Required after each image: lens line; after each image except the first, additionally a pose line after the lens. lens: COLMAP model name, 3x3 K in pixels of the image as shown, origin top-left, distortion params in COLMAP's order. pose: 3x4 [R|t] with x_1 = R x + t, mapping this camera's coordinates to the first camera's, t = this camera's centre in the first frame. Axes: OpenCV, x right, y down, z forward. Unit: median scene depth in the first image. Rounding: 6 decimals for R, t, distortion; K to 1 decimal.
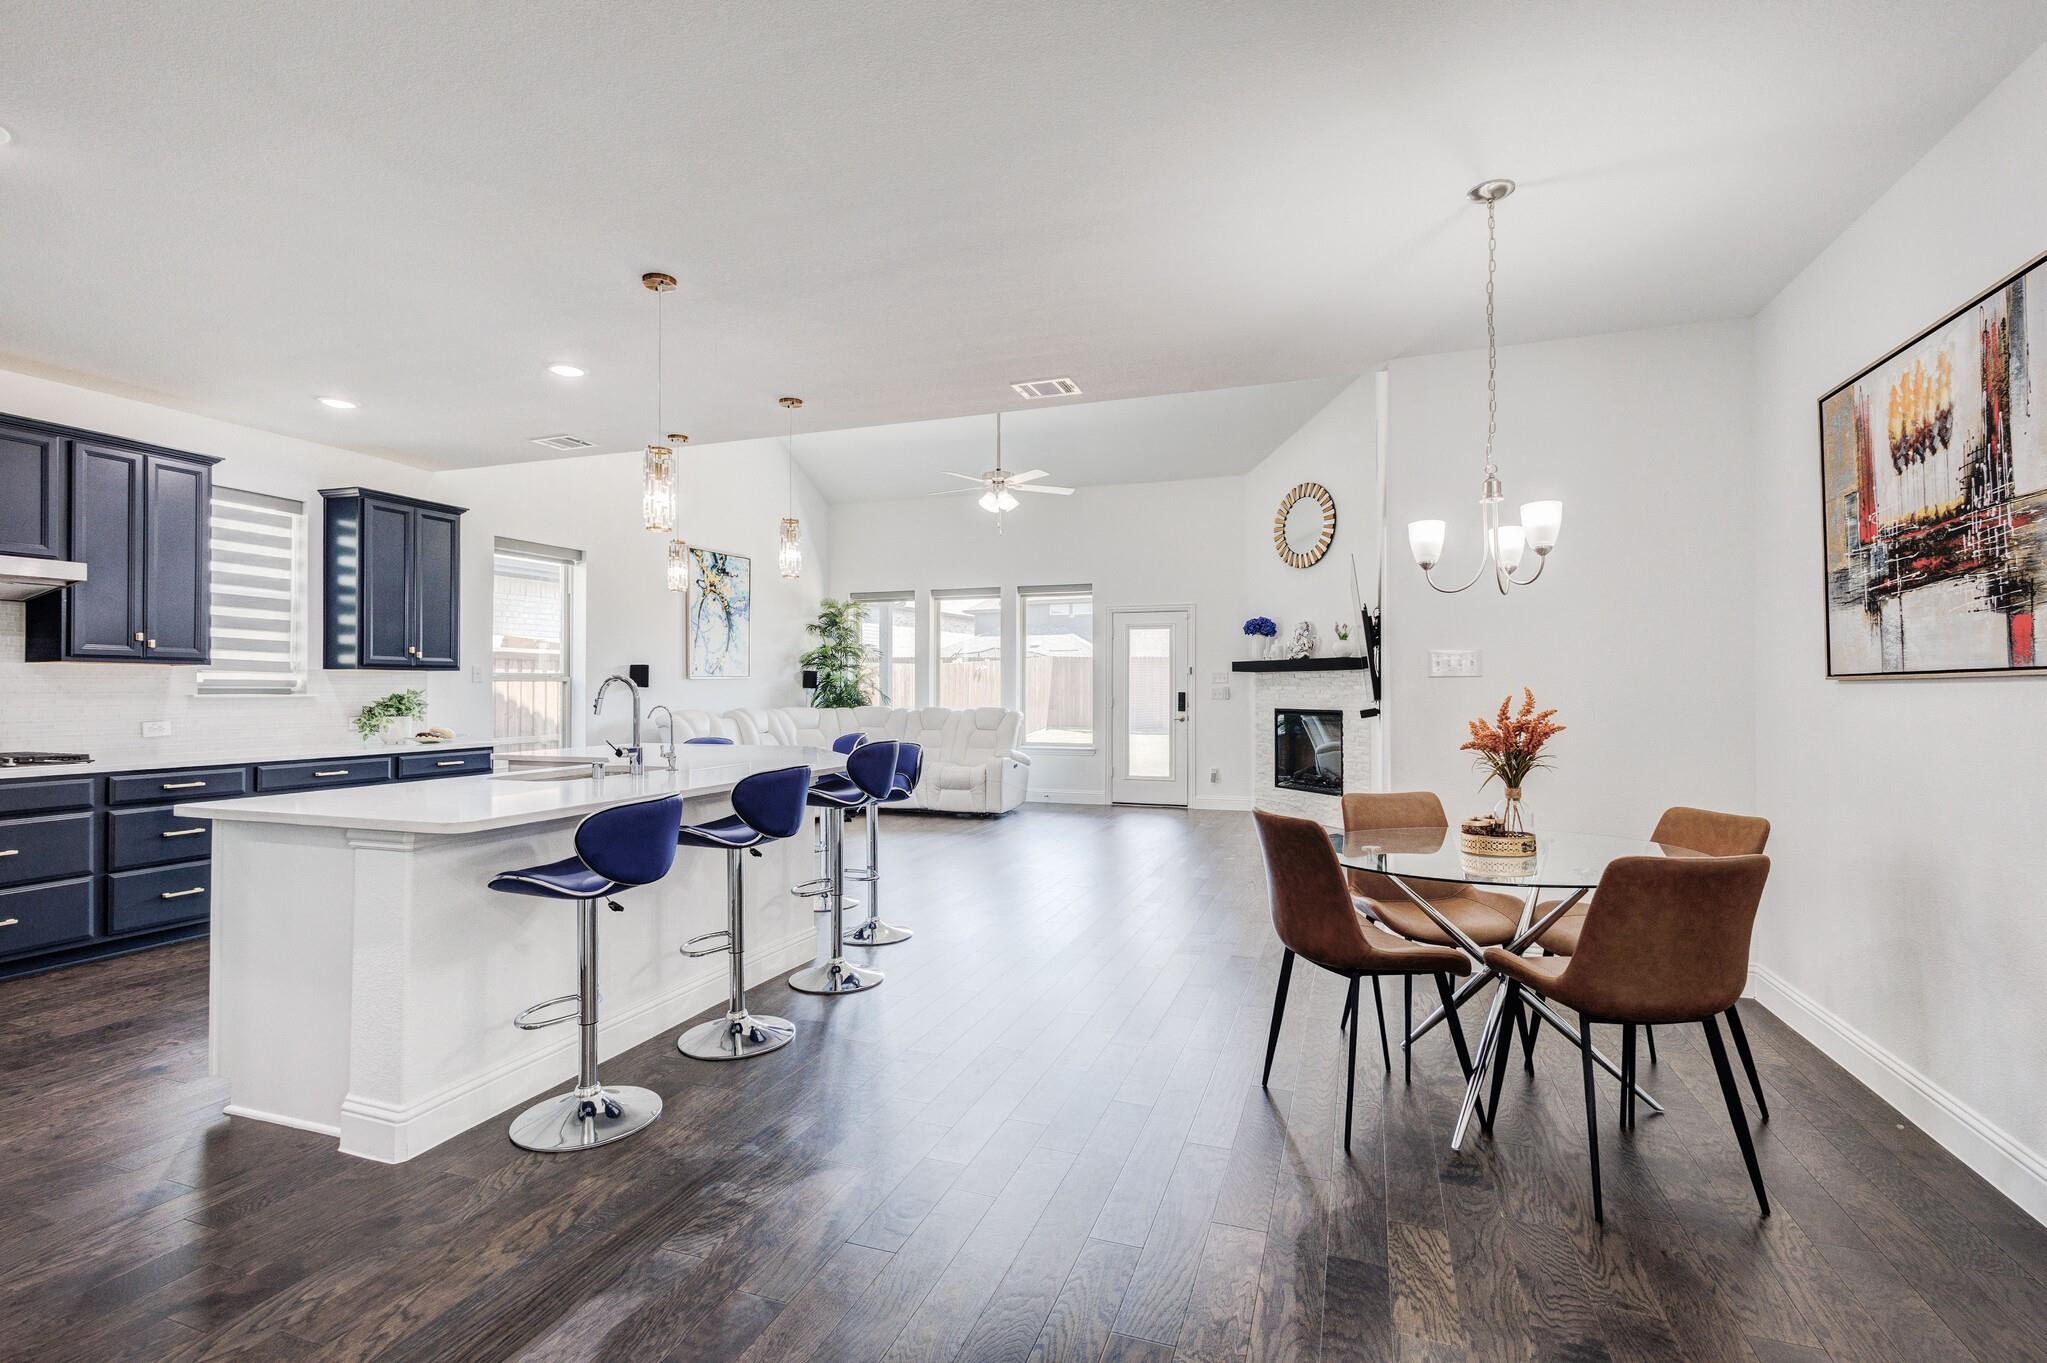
lens RADIAL K [[952.3, 0, 1022.3], [0, 952.3, 680.1], [0, 0, 1]] dist [0.007777, -0.003561]
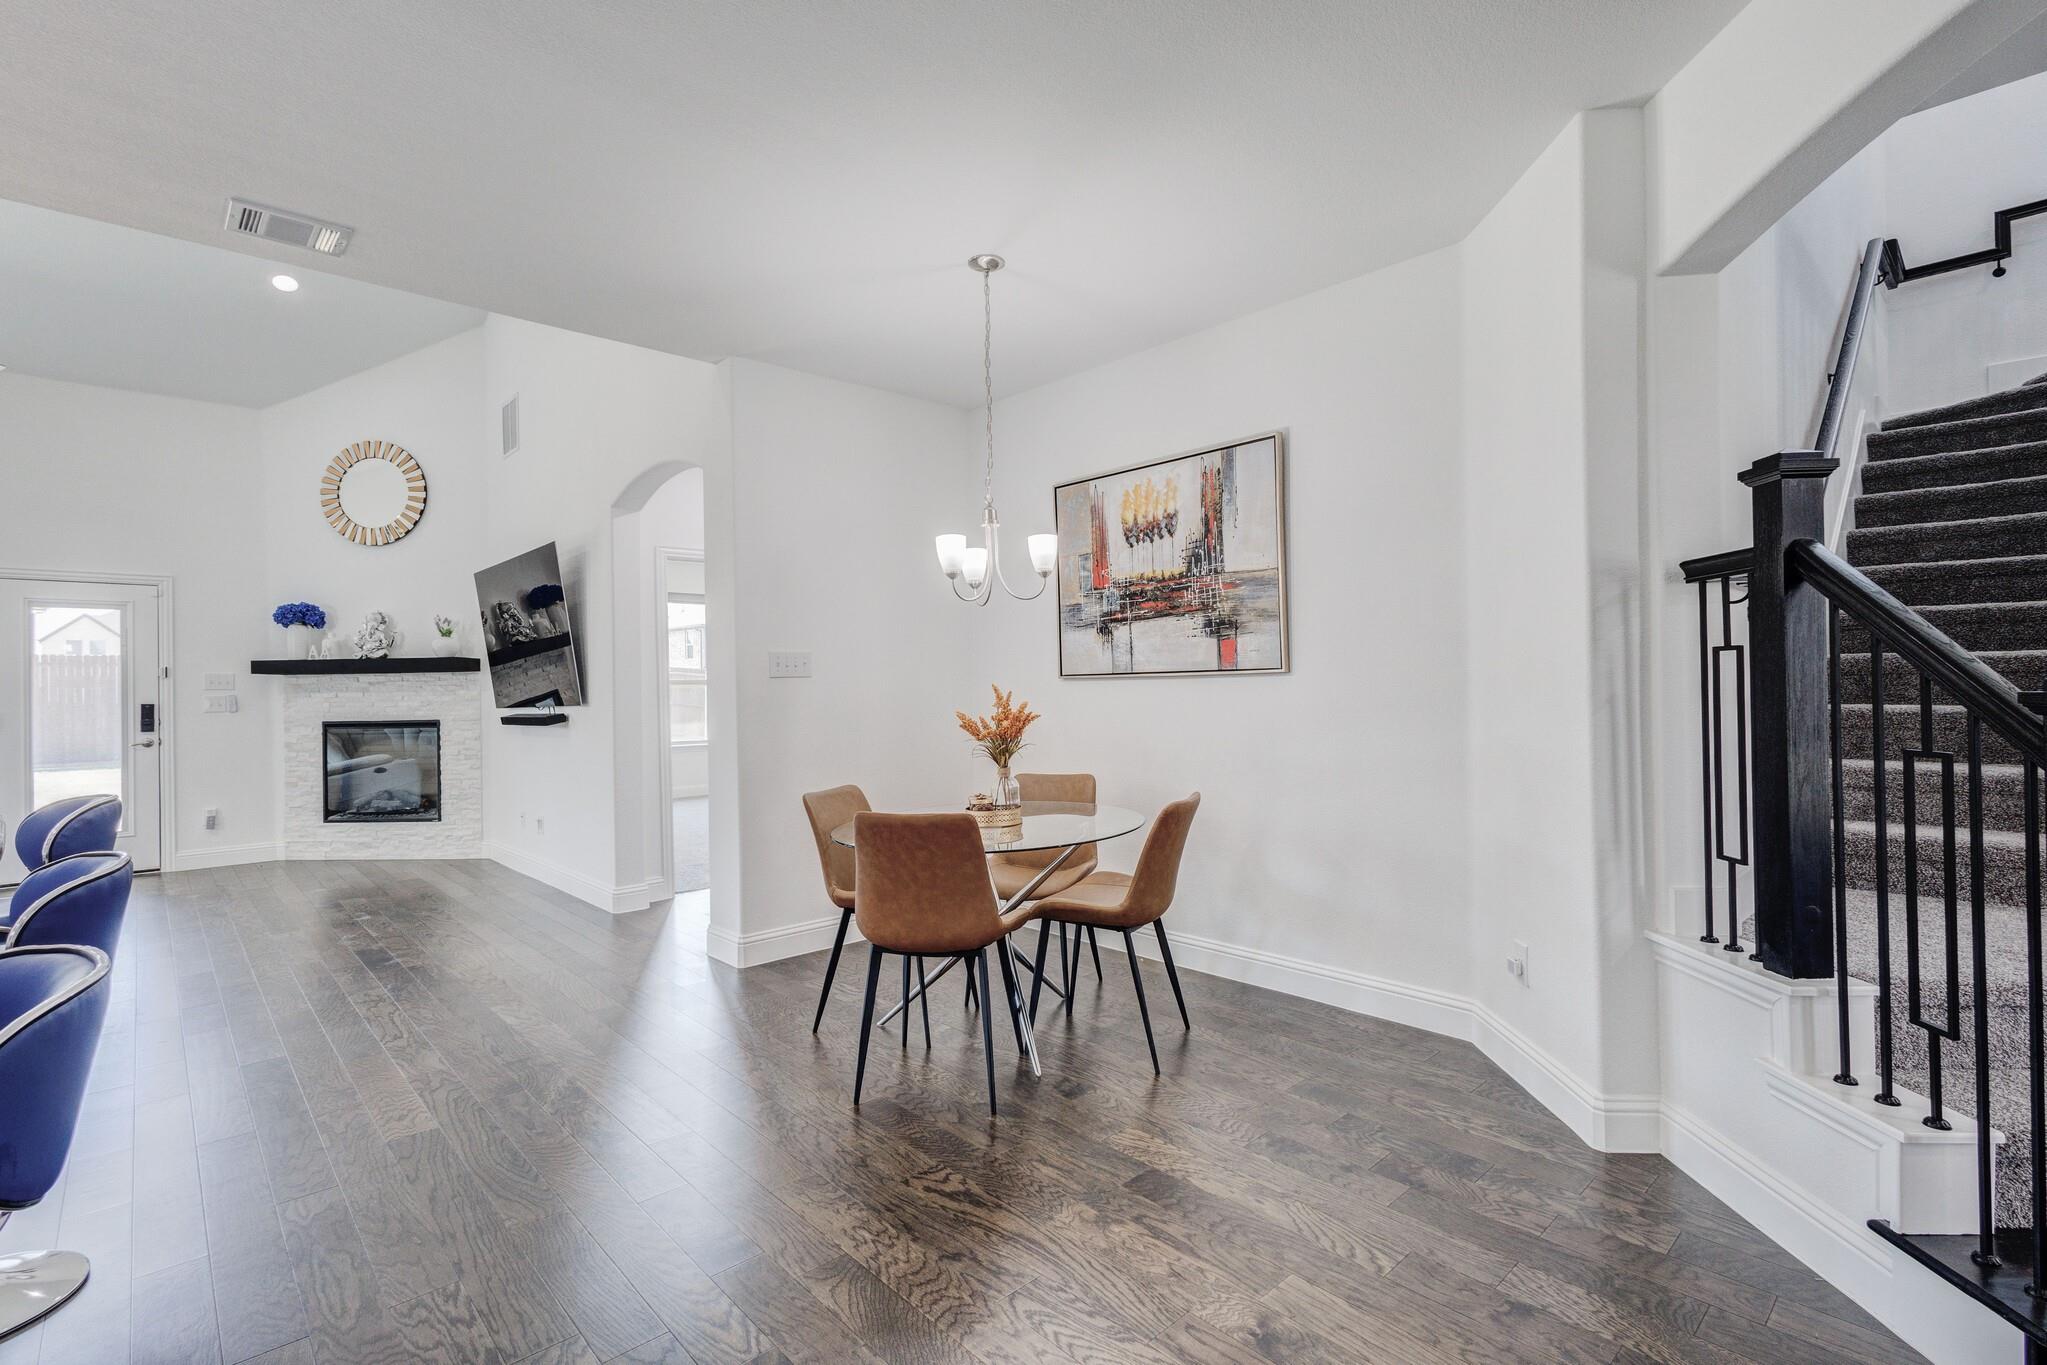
lens RADIAL K [[952.3, 0, 1037.4], [0, 952.3, 676.2], [0, 0, 1]] dist [0.007777, -0.003561]
pose [[0.453837, 0.002262, 0.891082, -0.423965], [0.006706, 0.999960, -0.005954, 0.003925], [-0.891059, 0.008677, 0.453804, 0.331968]]
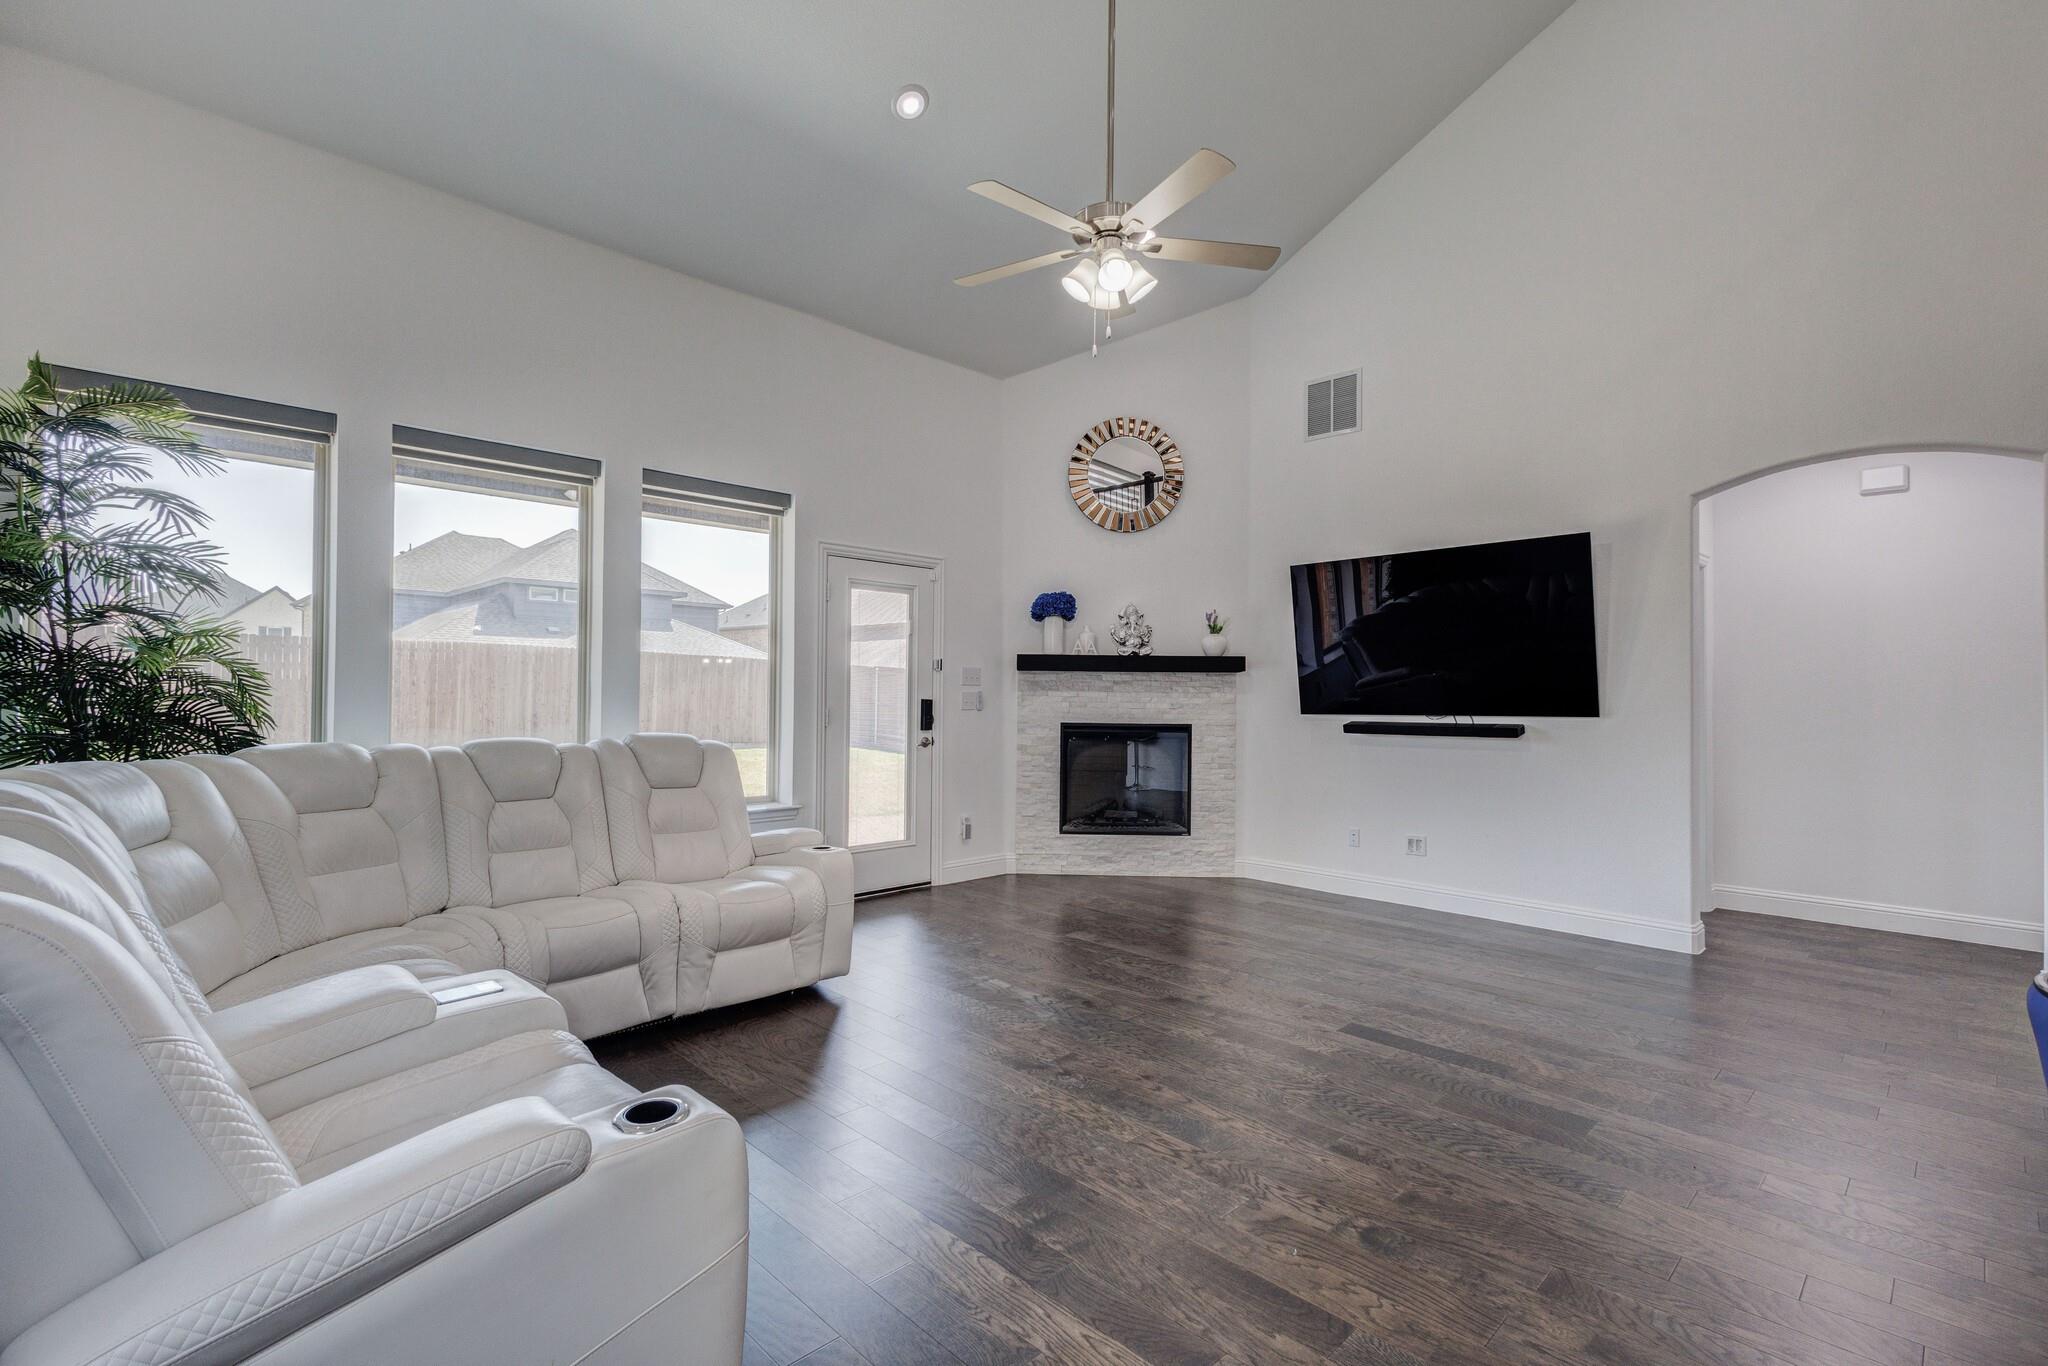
lens RADIAL K [[952.8, 0, 1055.5], [0, 952.8, 677.2], [0, 0, 1]] dist [0.007777, -0.003561]
pose [[0.406093, 0.016771, 0.913678, -0.987996], [-0.018336, 0.999780, -0.010202, 0.008954], [-0.913648, -0.012610, 0.406311, 1.859828]]
